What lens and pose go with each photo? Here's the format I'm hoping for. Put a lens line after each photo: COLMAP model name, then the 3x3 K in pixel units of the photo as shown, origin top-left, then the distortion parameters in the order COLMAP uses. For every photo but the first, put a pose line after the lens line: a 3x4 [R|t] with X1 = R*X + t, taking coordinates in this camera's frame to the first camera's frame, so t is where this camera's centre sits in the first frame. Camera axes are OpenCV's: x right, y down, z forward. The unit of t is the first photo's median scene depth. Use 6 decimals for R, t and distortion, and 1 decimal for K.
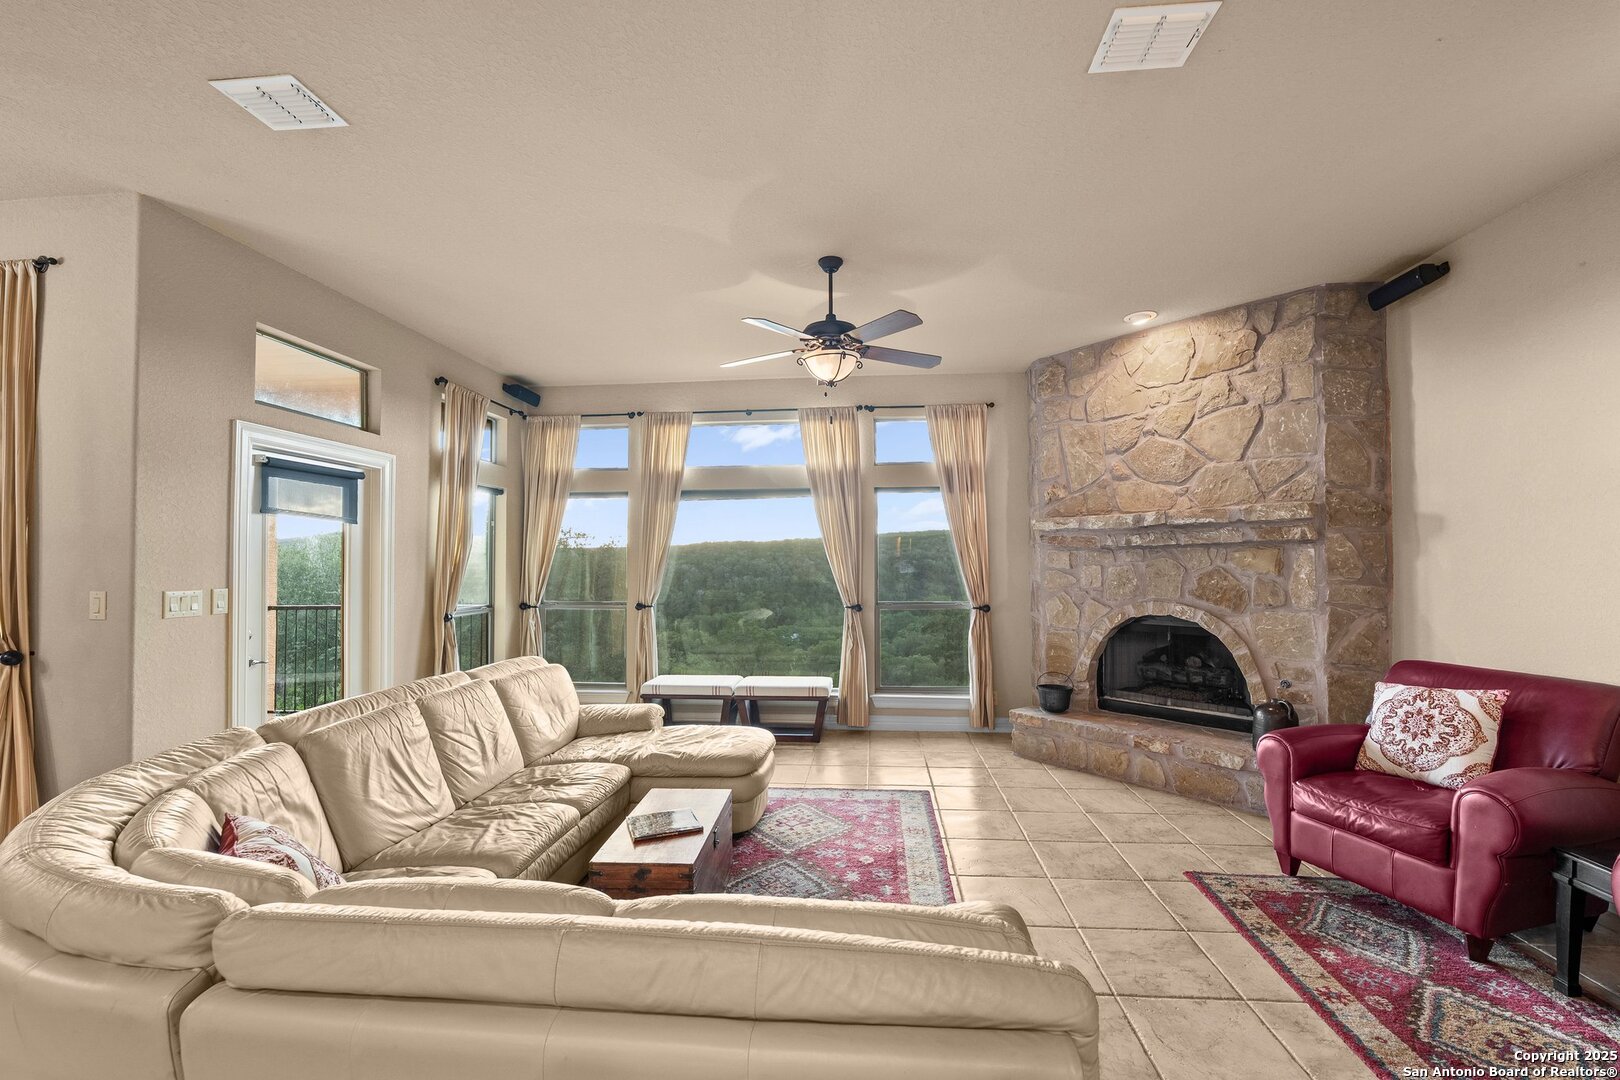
lens RADIAL K [[661.9, 0, 815.3], [0, 661.9, 550.9], [0, 0, 1]] dist [-0.014759, 0.000310]
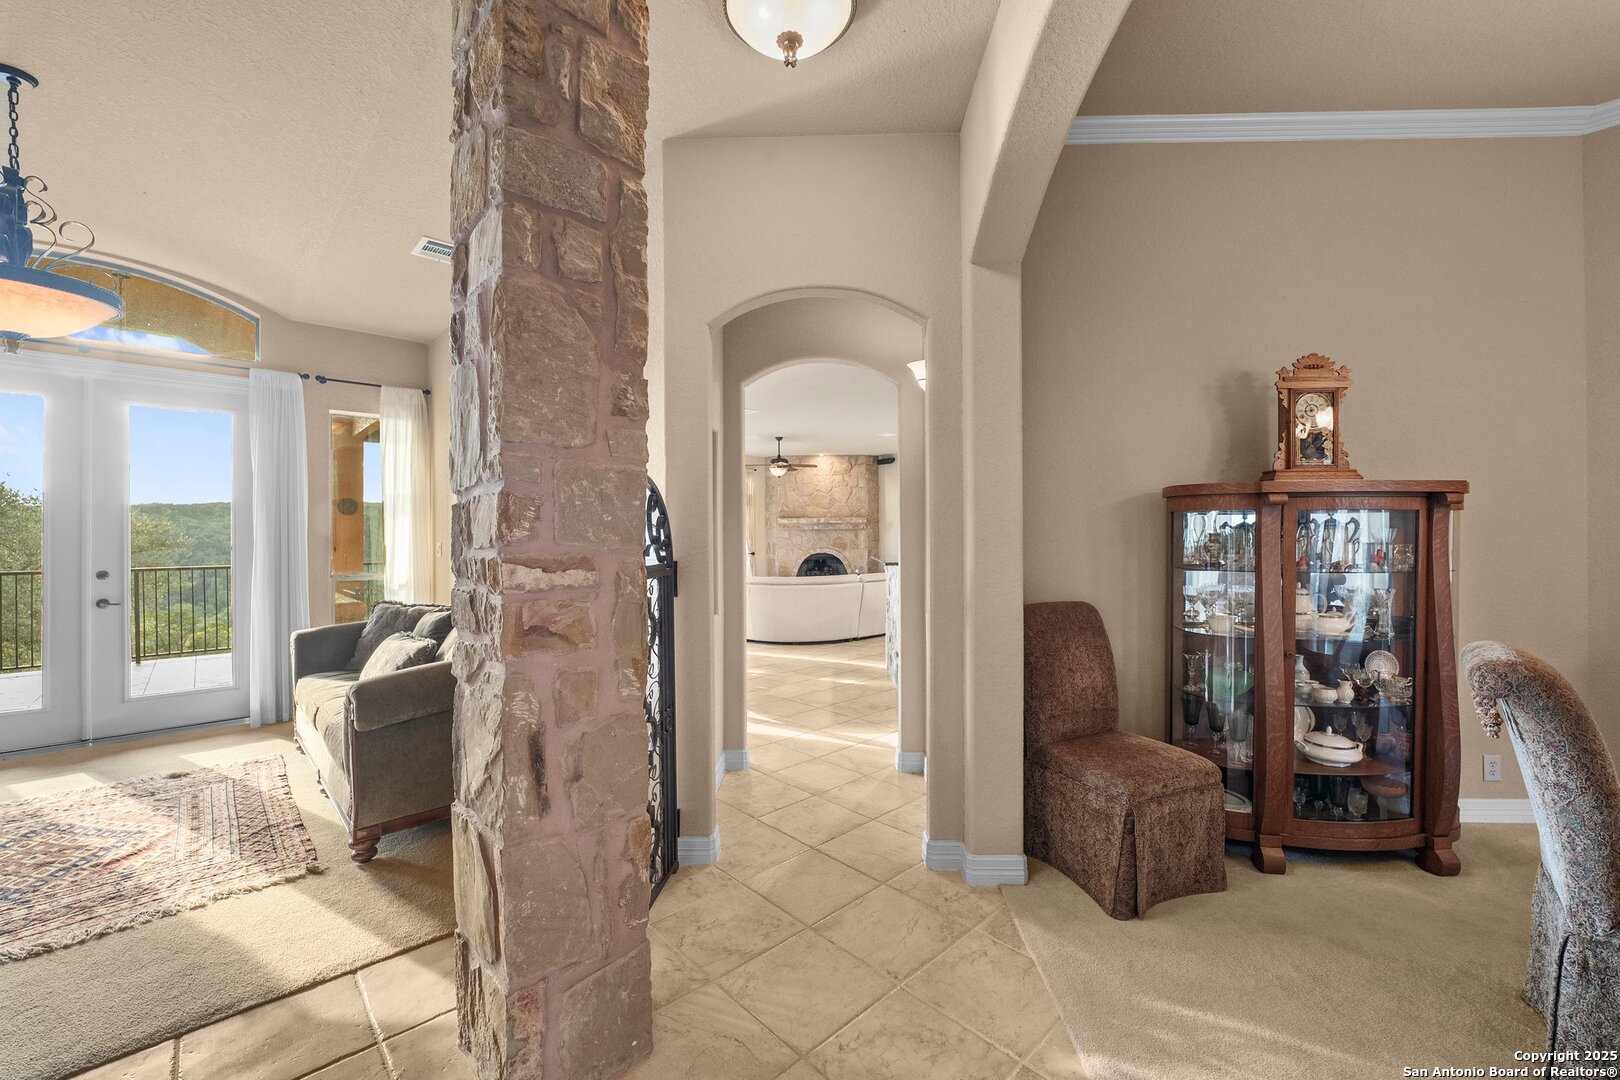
lens RADIAL K [[647.5, 0, 810.1], [0, 647.5, 541.3], [0, 0, 1]] dist [-0.014705, 0.003038]
pose [[0.662465, -0.003233, 0.749086, -1.780449], [-0.014175, 0.999758, 0.016851, -0.002833], [-0.748959, -0.021781, 0.662258, -0.938067]]
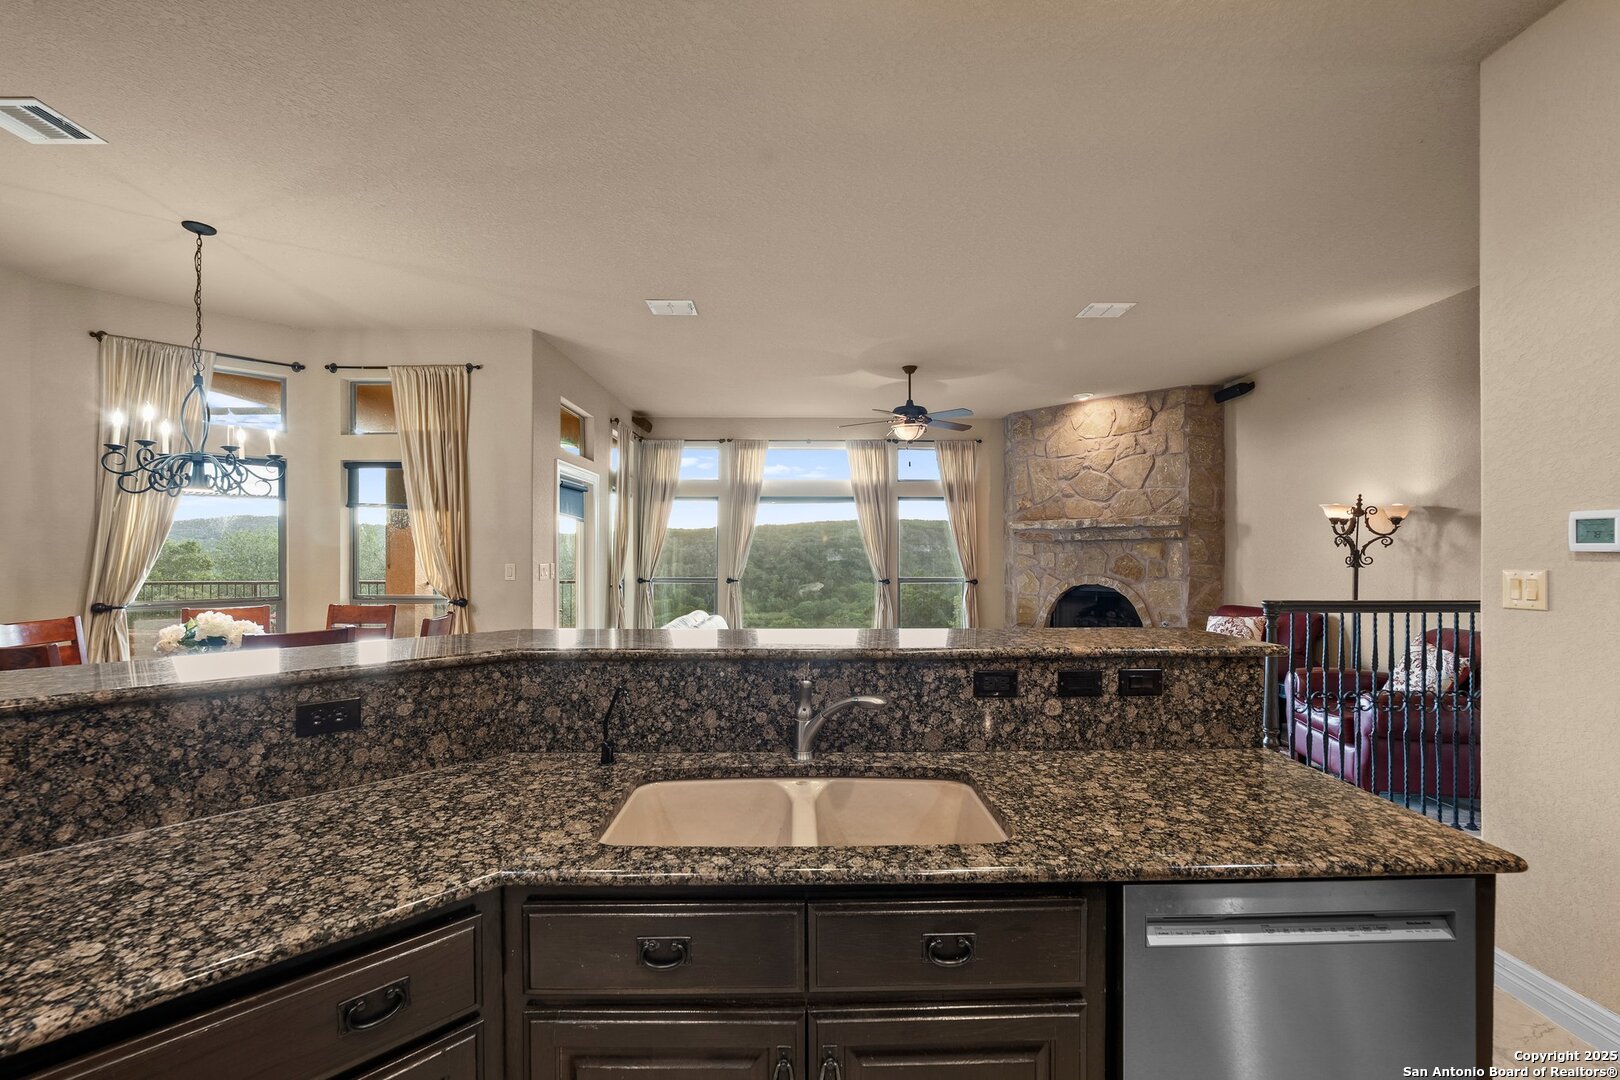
lens RADIAL K [[656.1, 0, 807.8], [0, 656.1, 550.0], [0, 0, 1]] dist [-0.027316, 0.011744]
pose [[0.995001, 0.006079, 0.099675, -0.321452], [-0.007805, 0.999826, 0.016932, -0.005678], [-0.099555, -0.017626, 0.994876, -0.504330]]
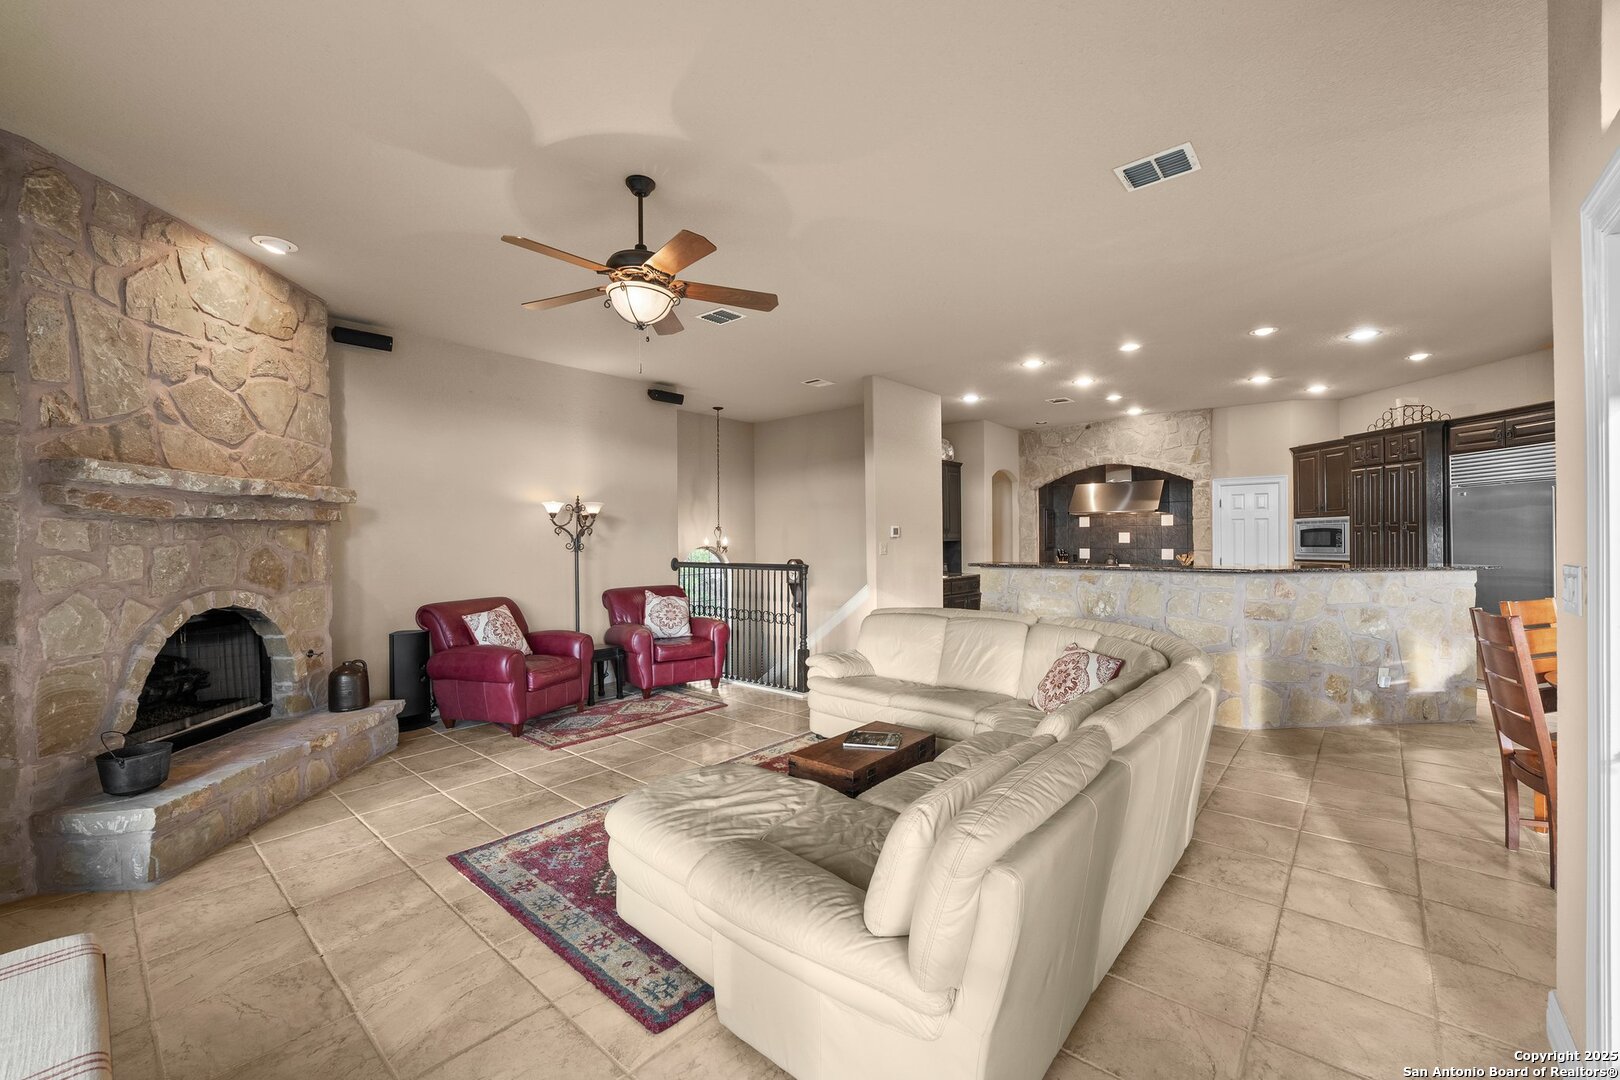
lens RADIAL K [[647.5, 0, 810.1], [0, 647.5, 541.3], [0, 0, 1]] dist [-0.014705, 0.003038]
pose [[-0.808742, 0.010385, 0.588072, -0.525950], [0.001410, 0.999875, -0.015718, 0.032660], [-0.588162, -0.011882, -0.808656, 1.263739]]
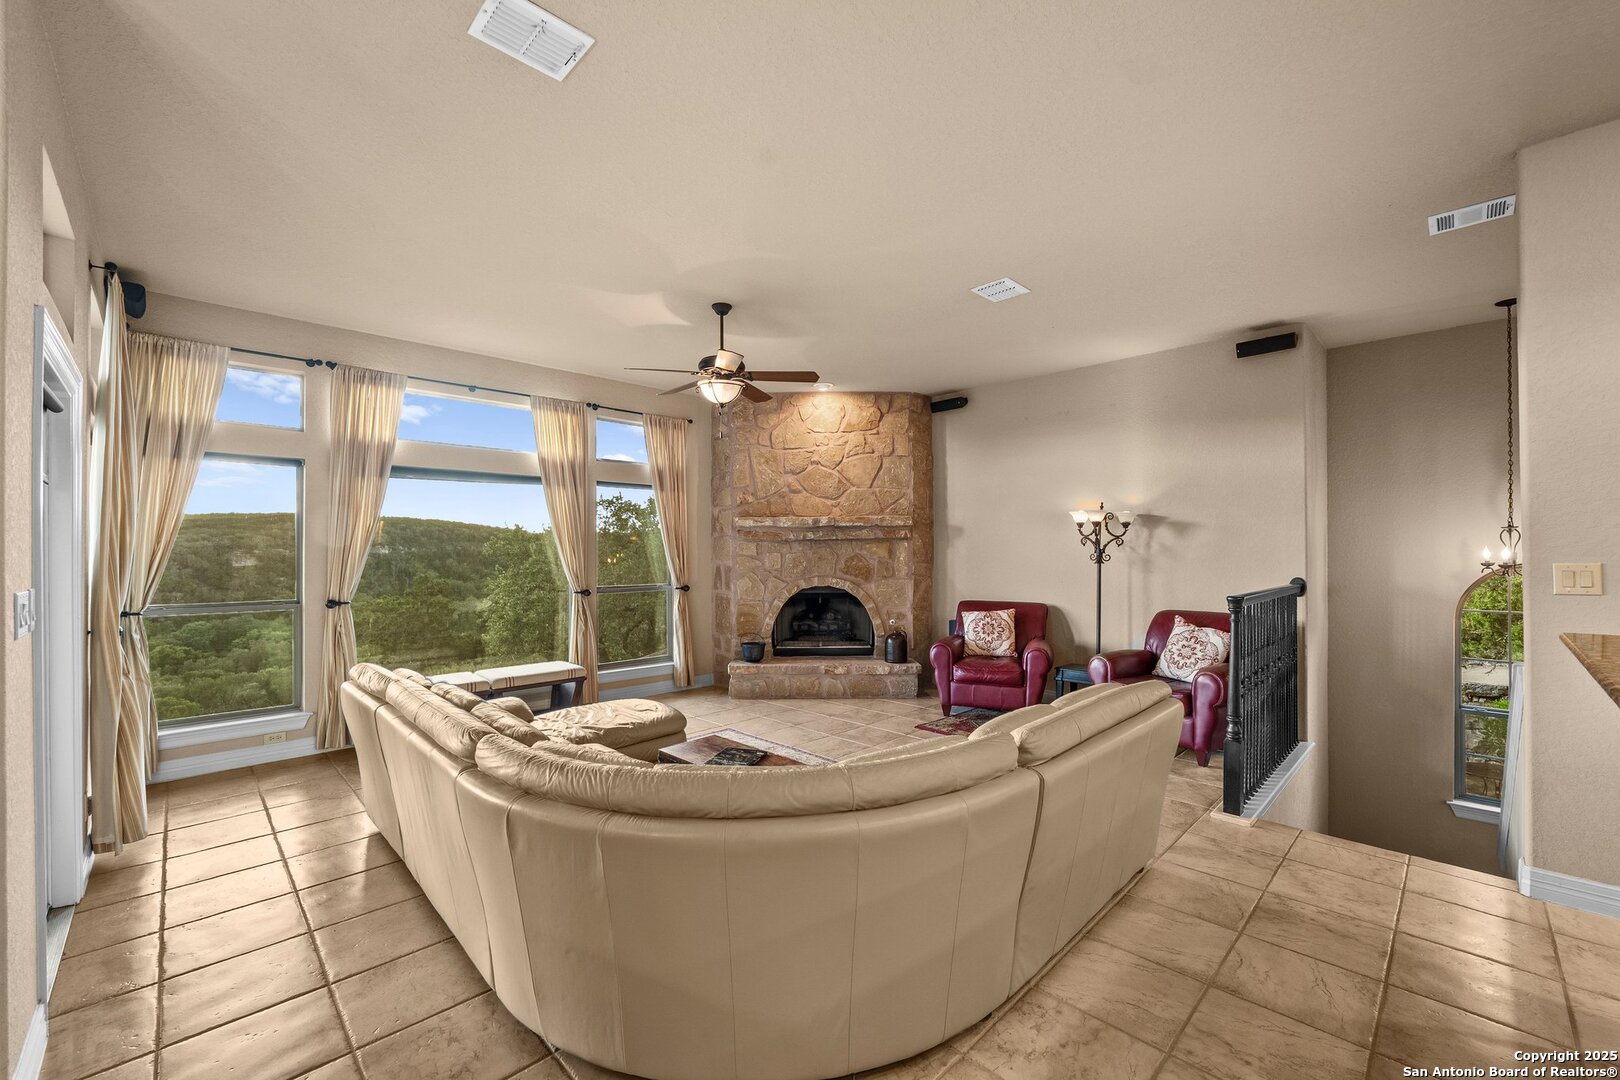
lens RADIAL K [[656.1, 0, 807.8], [0, 656.1, 550.0], [0, 0, 1]] dist [-0.027316, 0.011744]
pose [[0.650279, 0.003341, 0.759688, -0.658236], [-0.013631, 0.999881, 0.007271, 0.005877], [-0.759573, -0.015083, 0.650247, 0.060255]]
